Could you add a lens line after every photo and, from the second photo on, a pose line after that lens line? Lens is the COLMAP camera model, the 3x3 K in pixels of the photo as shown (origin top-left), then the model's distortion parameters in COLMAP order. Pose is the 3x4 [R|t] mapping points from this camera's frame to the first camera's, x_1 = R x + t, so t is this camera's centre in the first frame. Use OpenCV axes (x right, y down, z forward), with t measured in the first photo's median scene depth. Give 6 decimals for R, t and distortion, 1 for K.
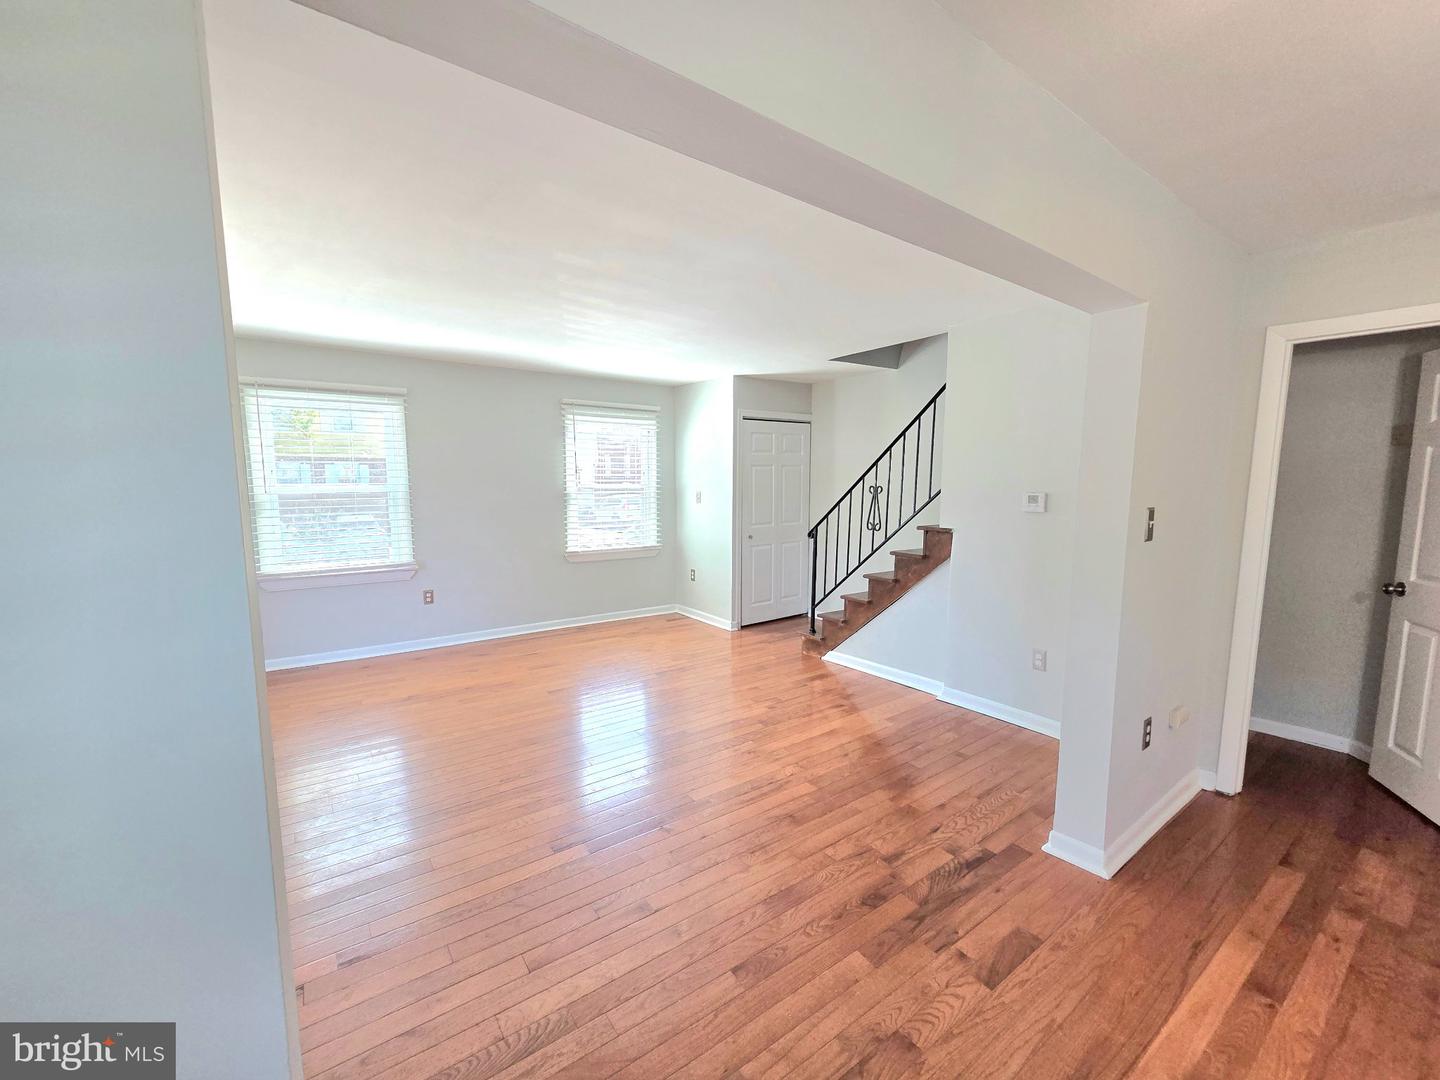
lens RADIAL K [[586.3, 0, 714.6], [0, 586.3, 543.7], [0, 0, 1]] dist [0.001902, 0.000310]
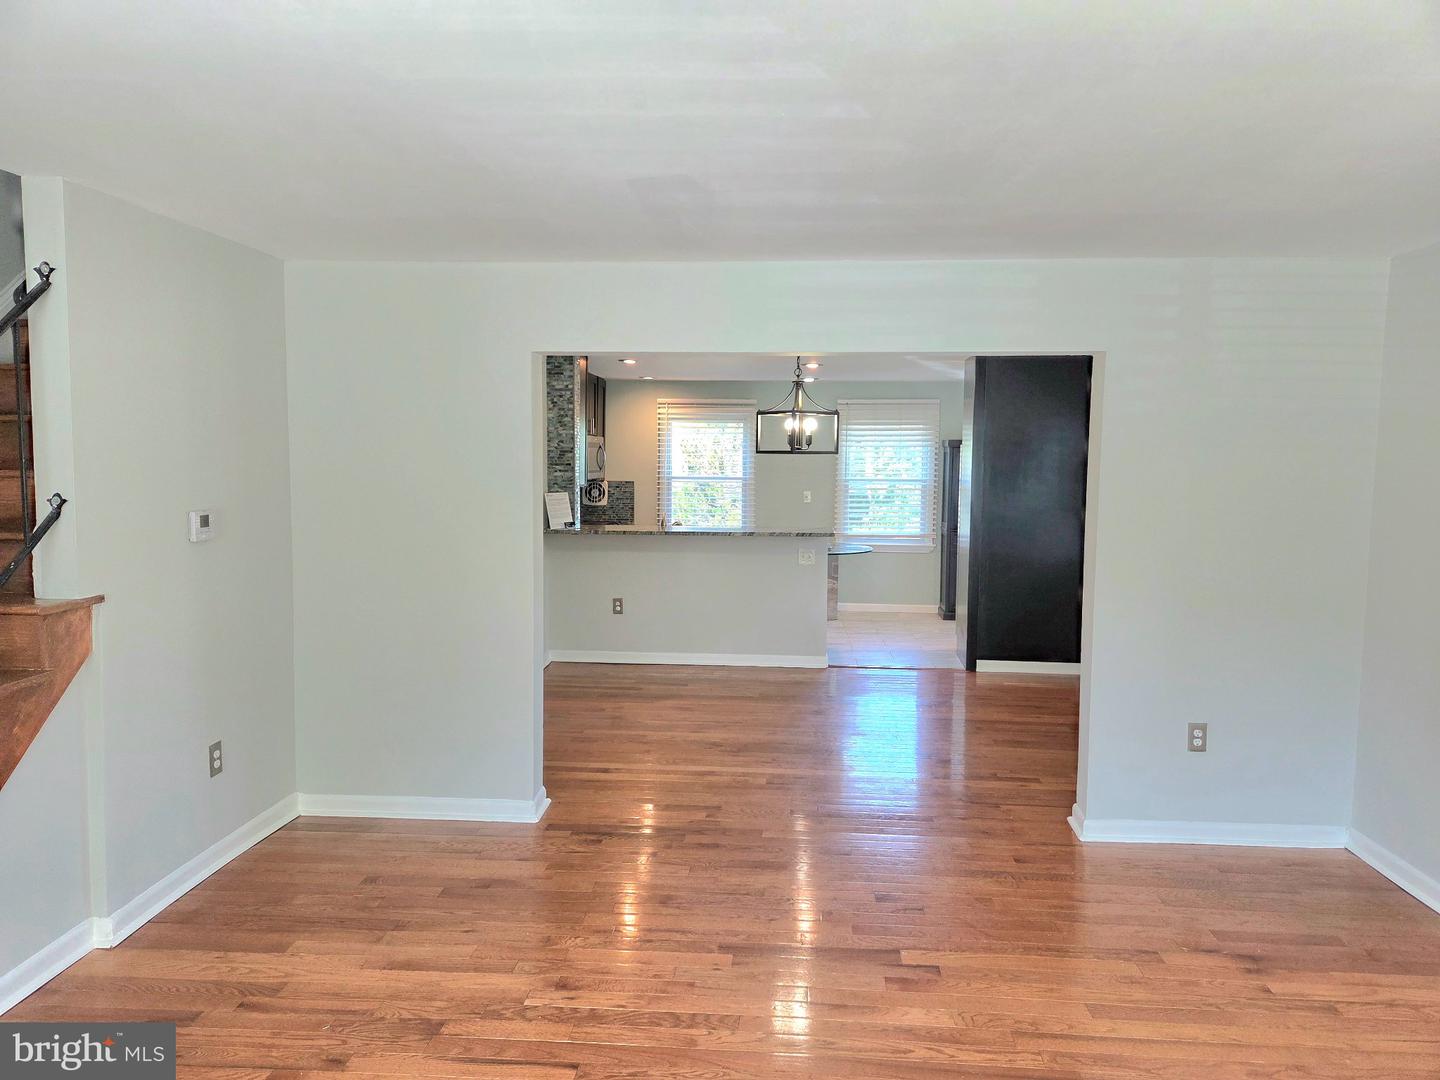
lens RADIAL K [[960.7, 0, 731.3], [0, 960.7, 538.8], [0, 0, 1]] dist [0.033118, -0.002357]
pose [[-0.771980, -0.063692, 0.632447, -0.413723], [0.056911, 0.984046, 0.168567, -0.142450], [-0.633093, 0.166124, -0.756039, 1.009072]]
